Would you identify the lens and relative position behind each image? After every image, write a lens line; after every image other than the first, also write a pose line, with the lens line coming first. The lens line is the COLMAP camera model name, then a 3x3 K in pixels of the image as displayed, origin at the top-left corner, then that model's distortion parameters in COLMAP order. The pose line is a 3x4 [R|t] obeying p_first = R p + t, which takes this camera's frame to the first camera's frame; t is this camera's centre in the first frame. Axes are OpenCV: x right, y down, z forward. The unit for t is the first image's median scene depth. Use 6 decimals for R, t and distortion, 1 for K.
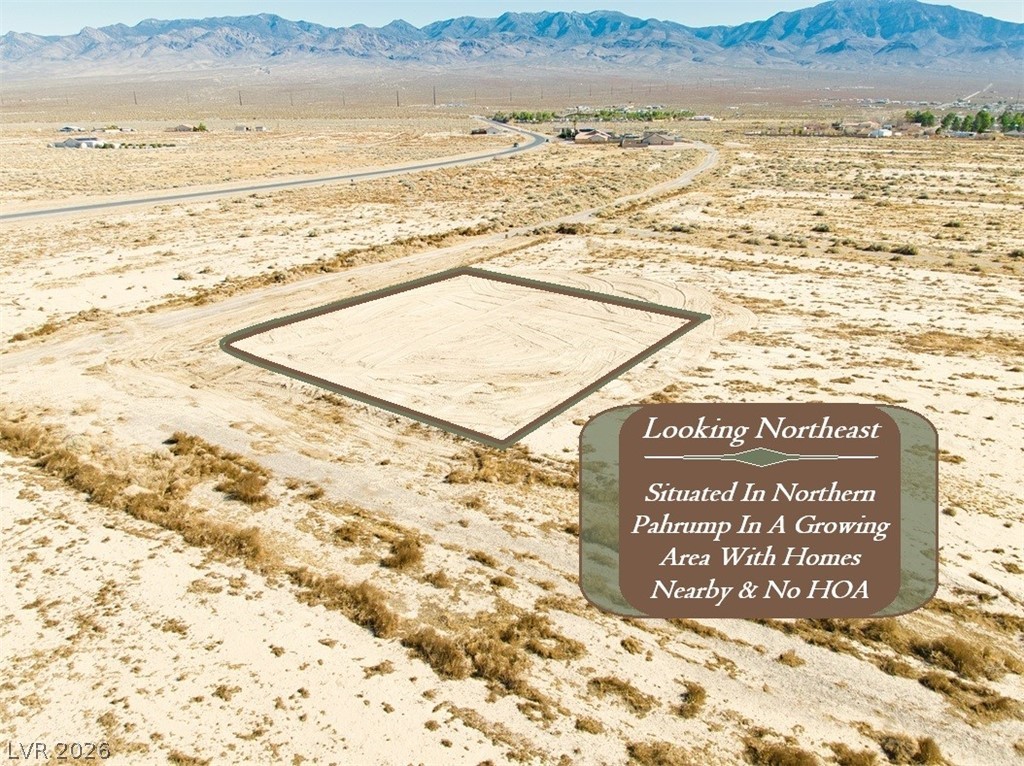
lens RADIAL K [[728.1, 0, 509.3], [0, 728.1, 383.4], [0, 0, 1]] dist [0.018387, -0.047045]
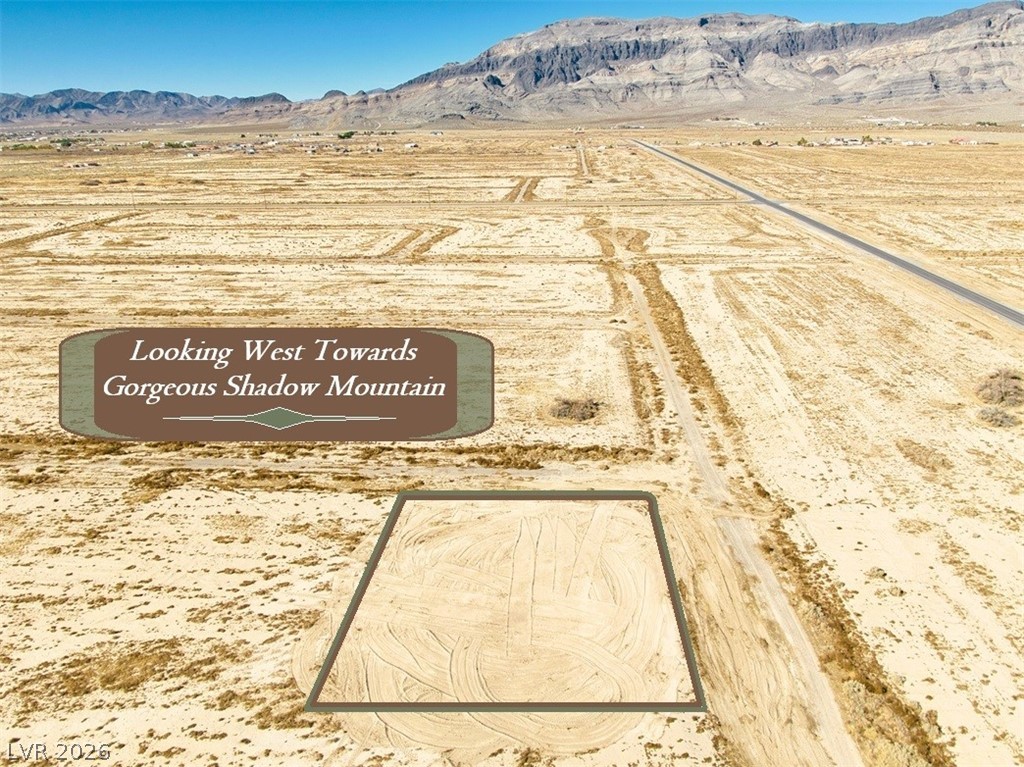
lens RADIAL K [[728.1, 0, 518.5], [0, 728.1, 396.4], [0, 0, 1]] dist [0.018387, -0.047045]
pose [[-0.860407, 0.197458, -0.469799, 0.350438], [-0.164155, 0.765356, 0.622321, -0.797252], [0.482445, 0.612569, -0.626103, 1.155897]]
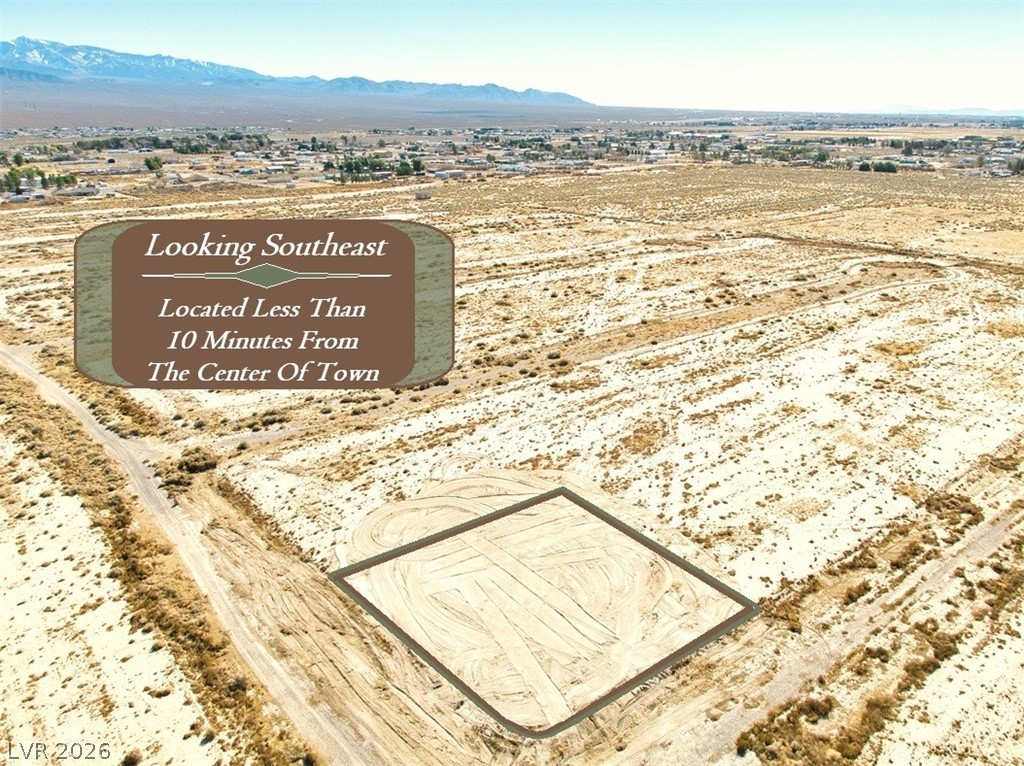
lens RADIAL K [[728.1, 0, 513.0], [0, 728.1, 392.3], [0, 0, 1]] dist [0.018387, -0.047045]
pose [[0.302548, -0.335144, 0.892268, -0.768685], [0.341262, 0.912170, 0.226905, -0.478120], [-0.889946, 0.235848, 0.390347, 0.338076]]
